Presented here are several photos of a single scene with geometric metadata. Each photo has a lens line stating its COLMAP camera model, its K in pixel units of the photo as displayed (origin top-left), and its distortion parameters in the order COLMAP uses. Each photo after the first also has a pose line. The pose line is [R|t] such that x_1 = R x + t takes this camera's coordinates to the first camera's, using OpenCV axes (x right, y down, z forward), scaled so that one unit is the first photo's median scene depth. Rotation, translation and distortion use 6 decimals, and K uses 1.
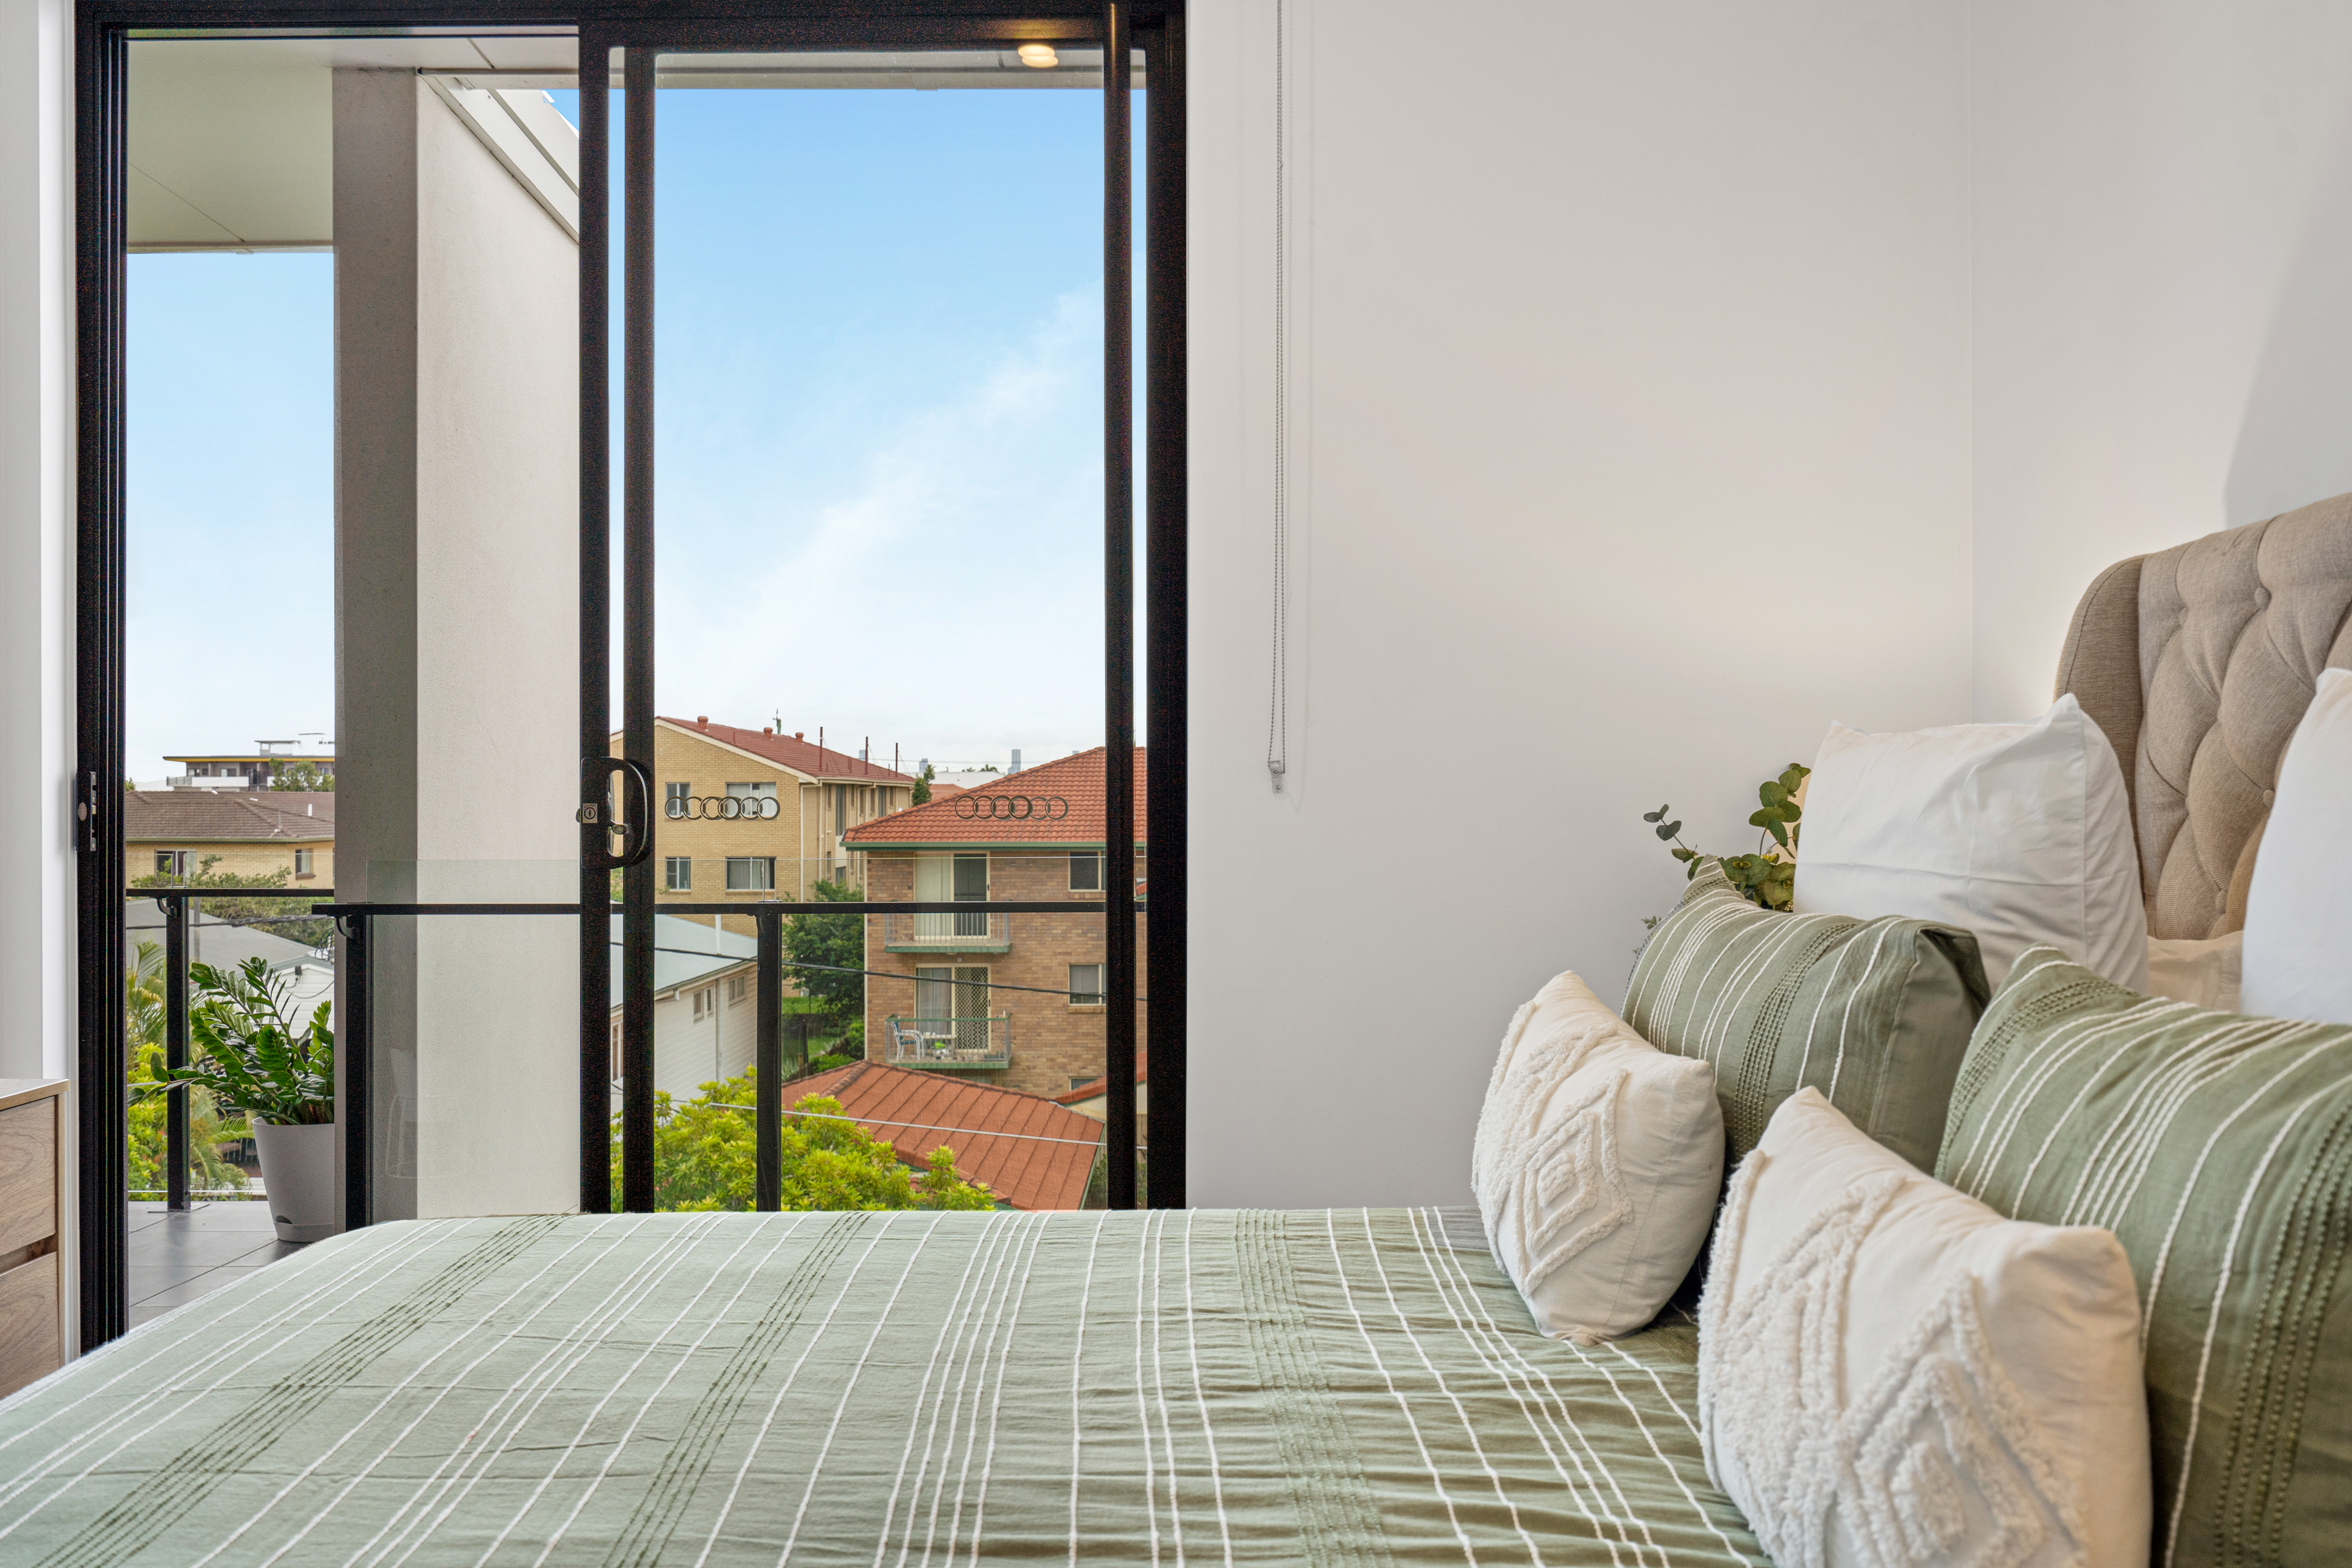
lens RADIAL K [[2061.3, 0, 1176.0], [0, 2061.3, 784.0], [0, 0, 1]] dist [0.082323, 0.001060]
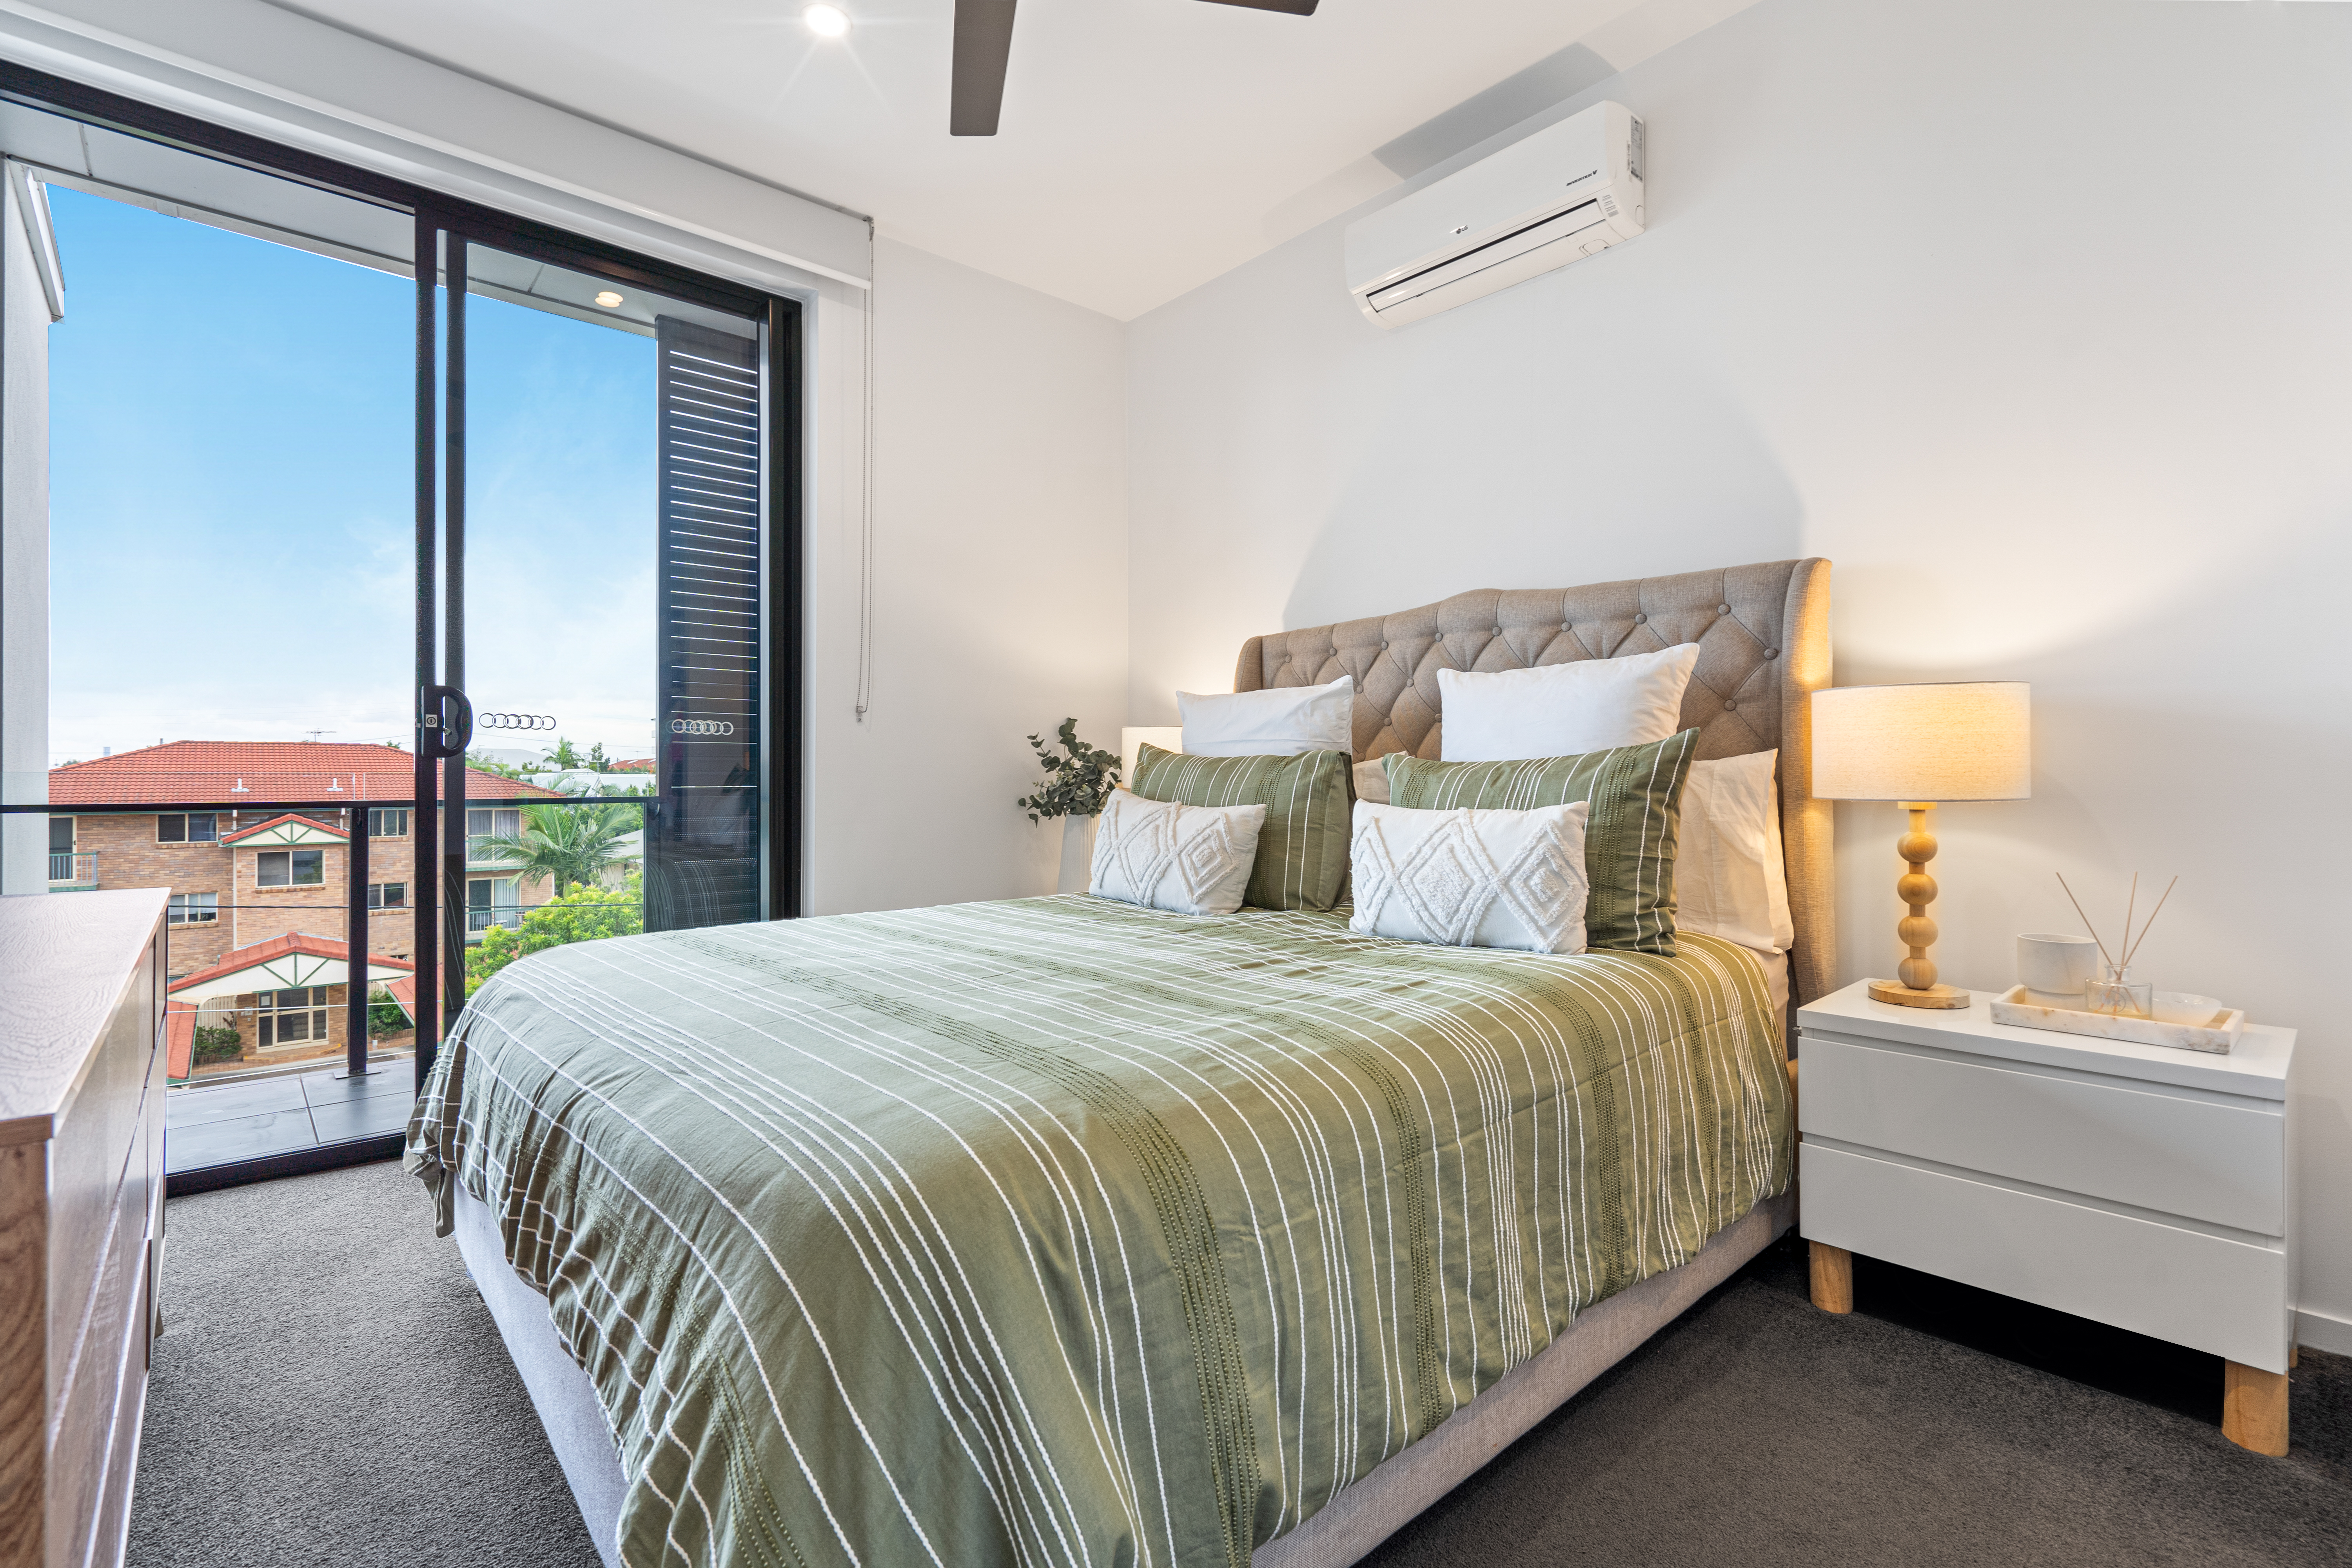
lens RADIAL K [[1067.6, 0, 1176.0], [0, 1067.6, 784.0], [0, 0, 1]] dist [-0.000929, 0.010672]
pose [[0.744714, -0.001144, 0.667383, -0.709769], [-0.005280, 0.999957, 0.007606, 0.094146], [-0.667363, -0.009188, 0.744676, 0.058955]]
